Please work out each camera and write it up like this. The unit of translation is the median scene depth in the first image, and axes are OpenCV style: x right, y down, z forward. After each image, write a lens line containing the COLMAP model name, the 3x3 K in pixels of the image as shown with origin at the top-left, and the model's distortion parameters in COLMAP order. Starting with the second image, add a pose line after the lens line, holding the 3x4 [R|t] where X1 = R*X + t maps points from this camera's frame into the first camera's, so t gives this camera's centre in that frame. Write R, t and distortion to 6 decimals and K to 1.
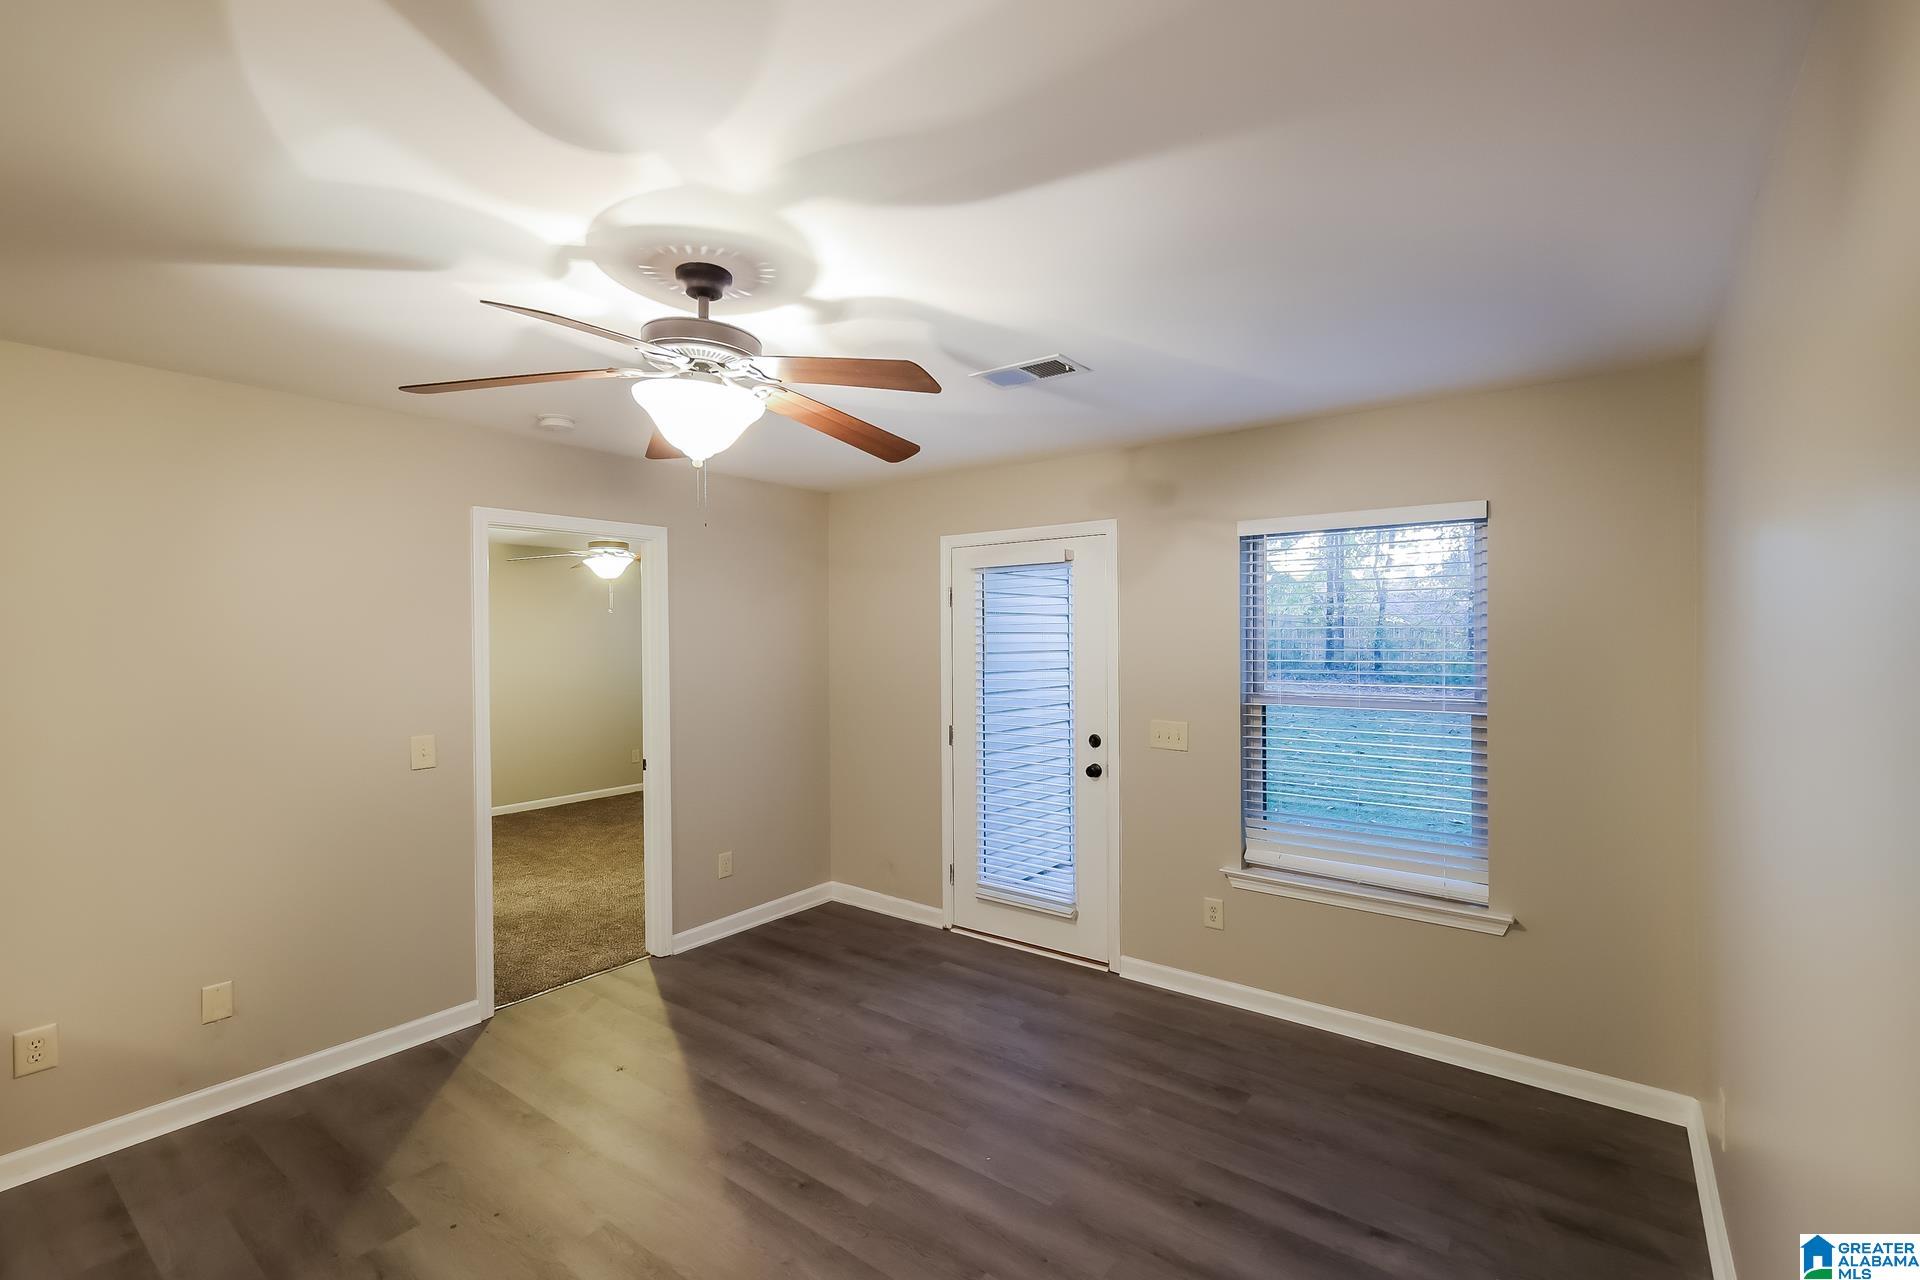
lens RADIAL K [[841.6, 0, 976.1], [0, 841.6, 648.9], [0, 0, 1]] dist [0.010077, 0.000654]
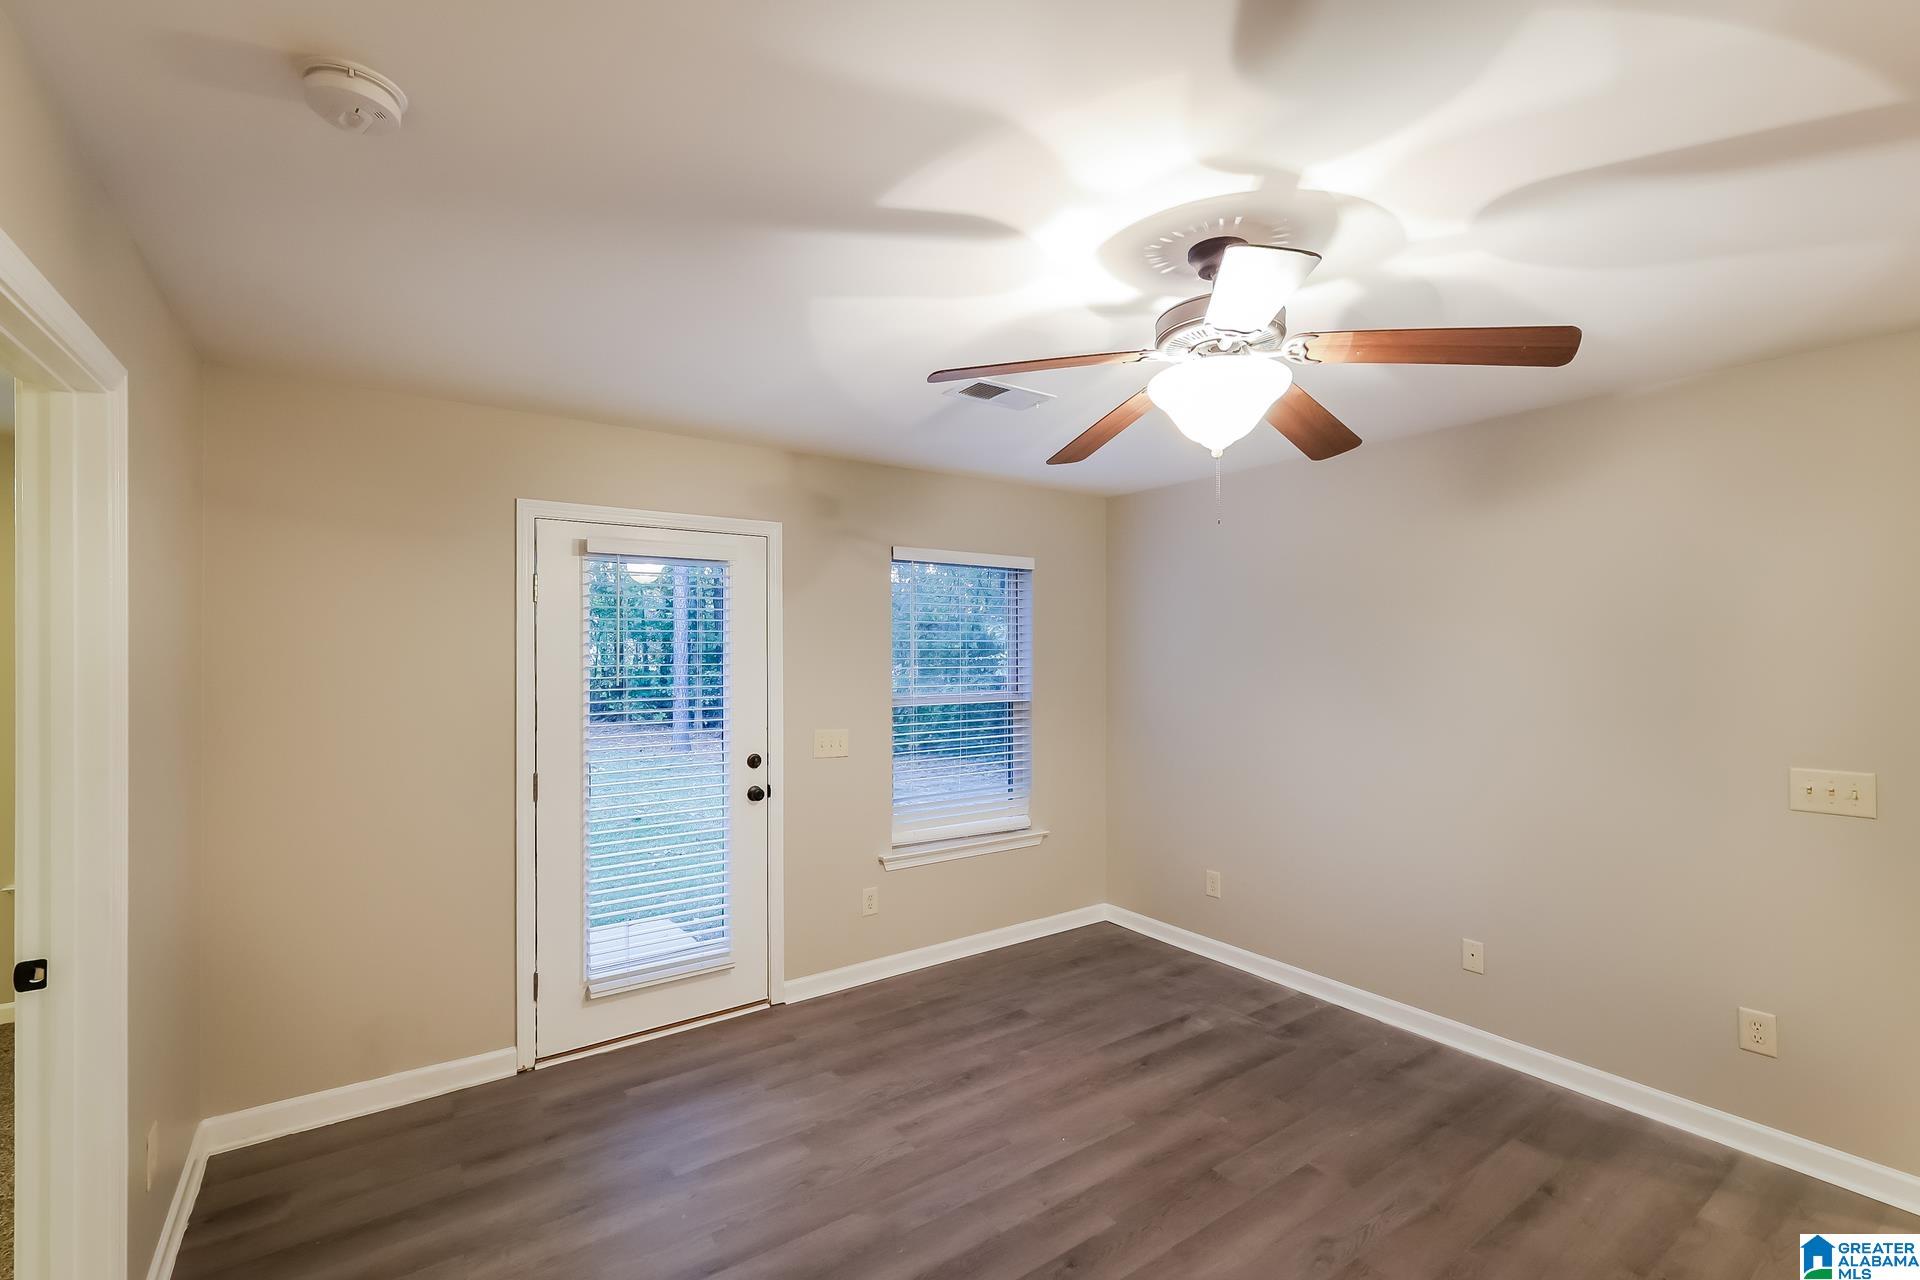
lens RADIAL K [[841.6, 0, 951.9], [0, 841.6, 652.0], [0, 0, 1]] dist [0.010077, 0.000654]
pose [[0.306825, 0.003960, 0.951758, -0.861006], [0.011421, 0.999904, -0.007842, 0.000548], [-0.951697, 0.013276, 0.306750, 0.664998]]
